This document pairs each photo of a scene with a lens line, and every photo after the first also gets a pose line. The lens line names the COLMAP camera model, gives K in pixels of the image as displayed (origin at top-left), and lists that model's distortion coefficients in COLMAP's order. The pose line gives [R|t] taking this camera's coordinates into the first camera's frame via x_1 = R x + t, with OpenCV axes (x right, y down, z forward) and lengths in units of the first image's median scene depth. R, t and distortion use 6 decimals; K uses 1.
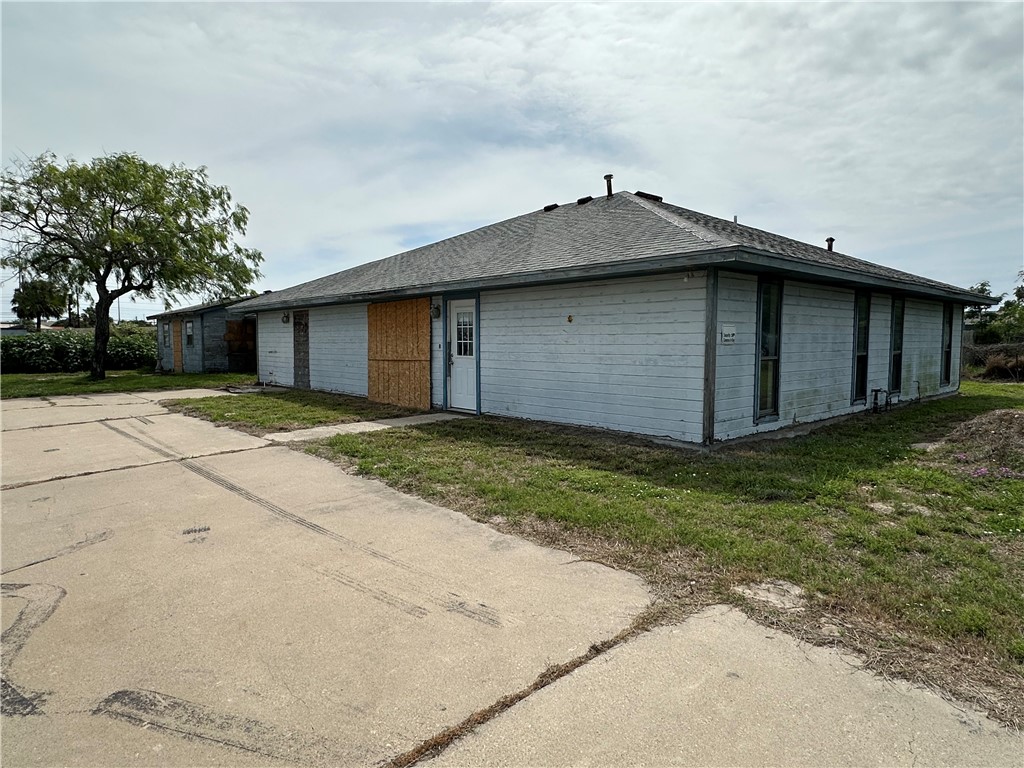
lens RADIAL K [[619.7, 0, 512.0], [0, 619.7, 384.0], [0, 0, 1]] dist [0.025332, -0.000596]
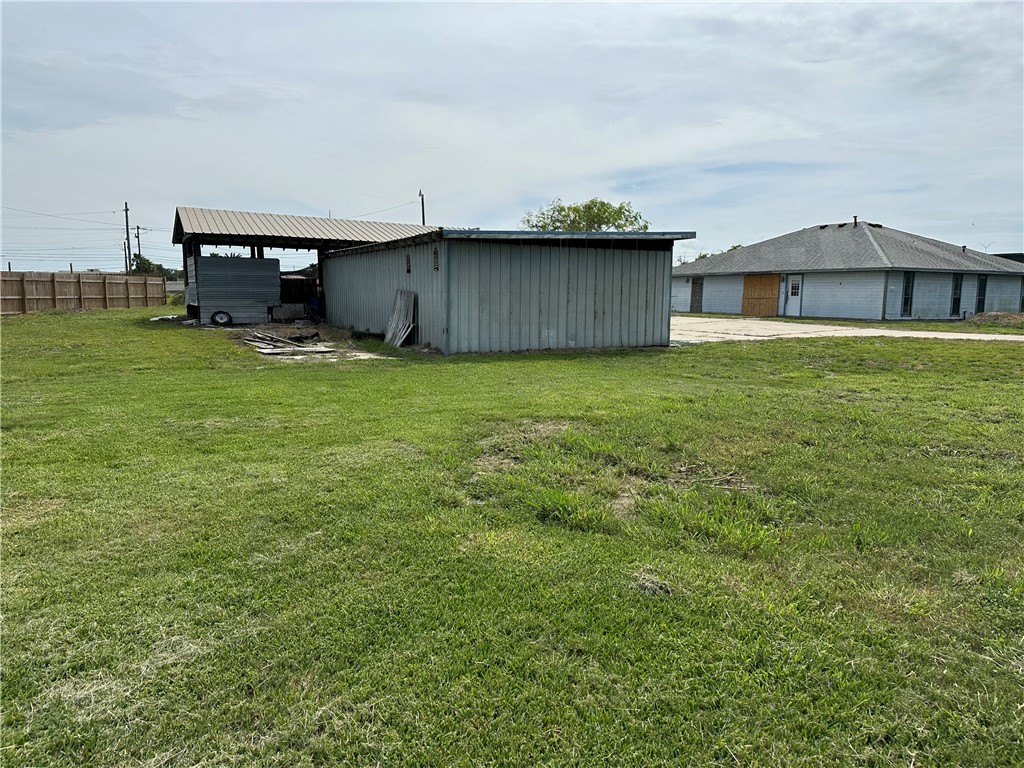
lens RADIAL K [[706.9, 0, 512.0], [0, 706.9, 384.0], [0, 0, 1]] dist [0.080550, -0.088178]
pose [[0.964580, 0.047128, -0.259548, -0.460423], [-0.032912, 0.997724, 0.058852, 0.206755], [0.261730, -0.048225, 0.963935, -2.512068]]
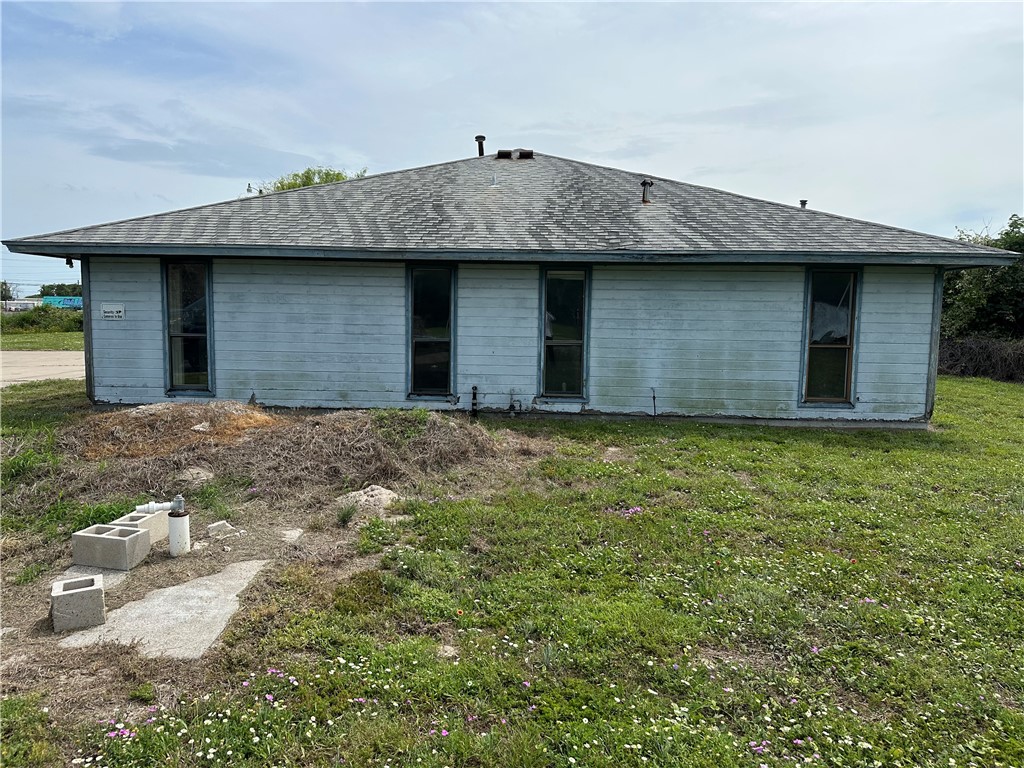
lens RADIAL K [[714.6, 0, 510.9], [0, 714.6, 363.7], [0, 0, 1]] dist [0.072946, -0.095638]
pose [[0.701936, 0.062943, -0.709453, 1.328183], [-0.066533, 0.997527, 0.022674, -0.045878], [0.709125, 0.031286, 0.704388, 0.427135]]
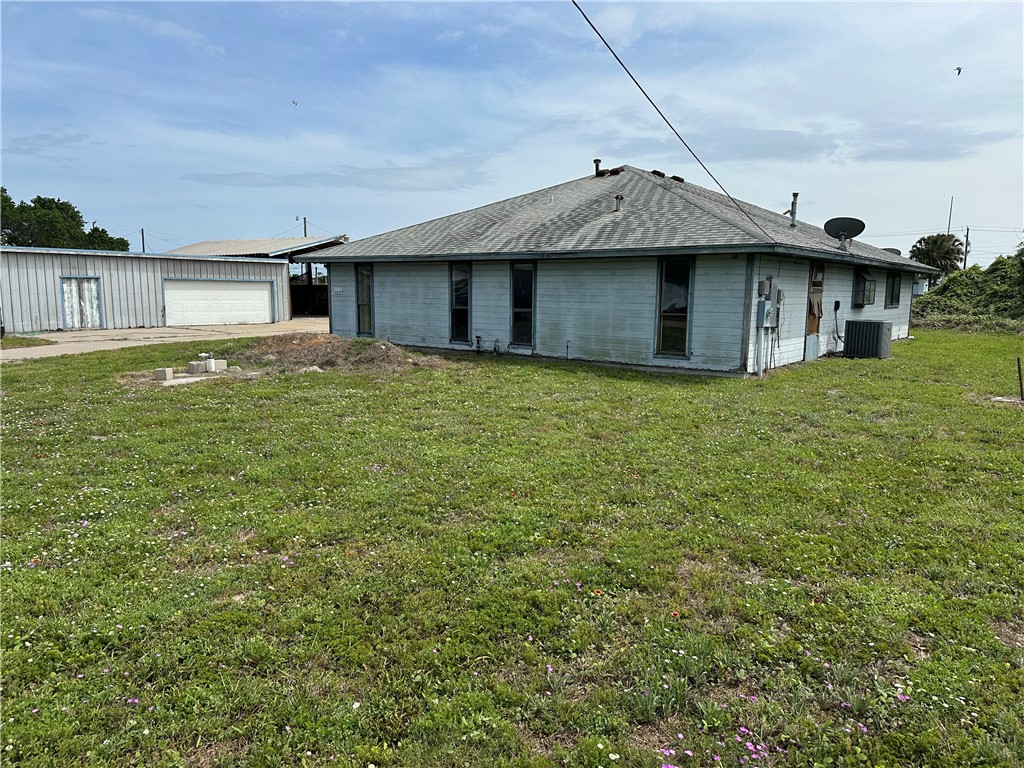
lens RADIAL K [[706.9, 0, 512.0], [0, 706.9, 384.0], [0, 0, 1]] dist [0.080550, -0.088178]
pose [[0.156204, 0.133657, -0.978640, 2.168900], [-0.080638, 0.989220, 0.122231, -0.083162], [0.984428, 0.059823, 0.165298, 0.885845]]
